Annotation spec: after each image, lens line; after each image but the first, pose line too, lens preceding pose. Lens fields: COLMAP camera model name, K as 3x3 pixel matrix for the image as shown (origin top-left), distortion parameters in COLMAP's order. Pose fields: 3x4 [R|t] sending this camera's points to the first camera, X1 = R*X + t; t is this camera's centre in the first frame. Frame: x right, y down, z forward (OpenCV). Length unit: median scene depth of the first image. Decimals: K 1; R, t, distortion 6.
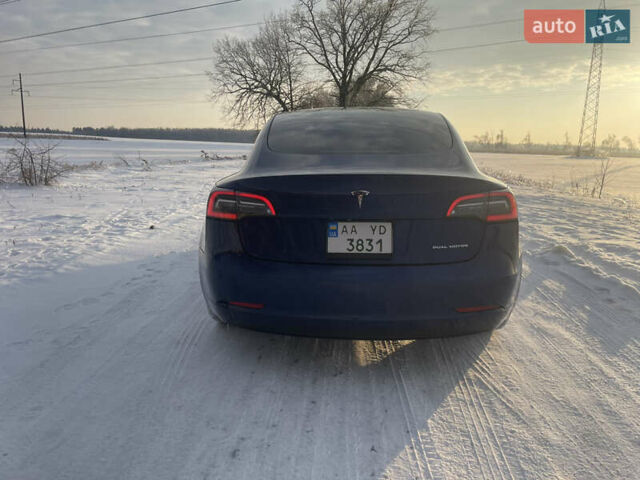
lens RADIAL K [[480.8, 0, 321.0], [0, 480.8, 242.5], [0, 0, 1]] dist [0.079034, -0.103881]
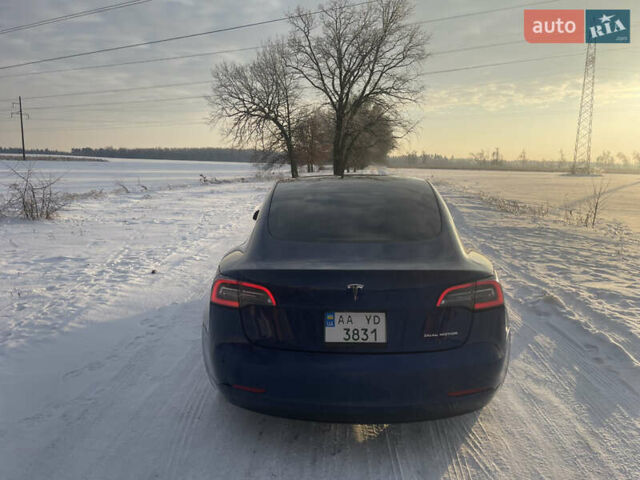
lens RADIAL K [[480.8, 0, 321.0], [0, 480.8, 242.5], [0, 0, 1]] dist [0.079034, -0.103881]
pose [[0.999951, -0.009144, 0.003724, 0.000418], [0.009269, 0.999339, -0.035150, -0.028251], [-0.003401, 0.035183, 0.999375, -0.012219]]
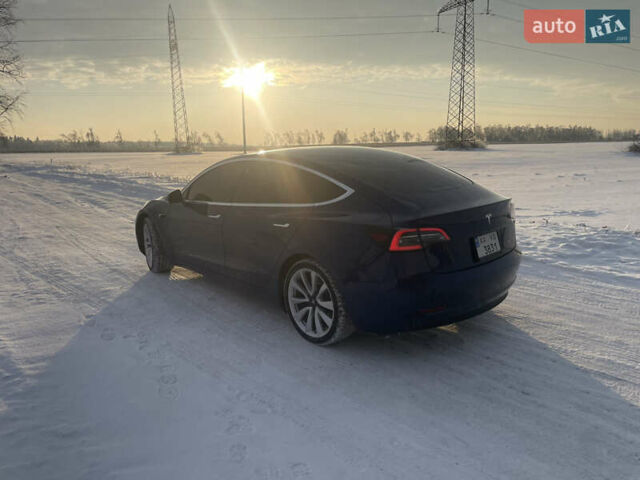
lens RADIAL K [[480.8, 0, 321.0], [0, 480.8, 242.5], [0, 0, 1]] dist [0.079034, -0.103881]
pose [[0.703132, -0.178130, 0.688386, -0.238804], [0.174042, 0.981779, 0.076281, -0.039766], [-0.689431, 0.066172, 0.721322, 0.044187]]
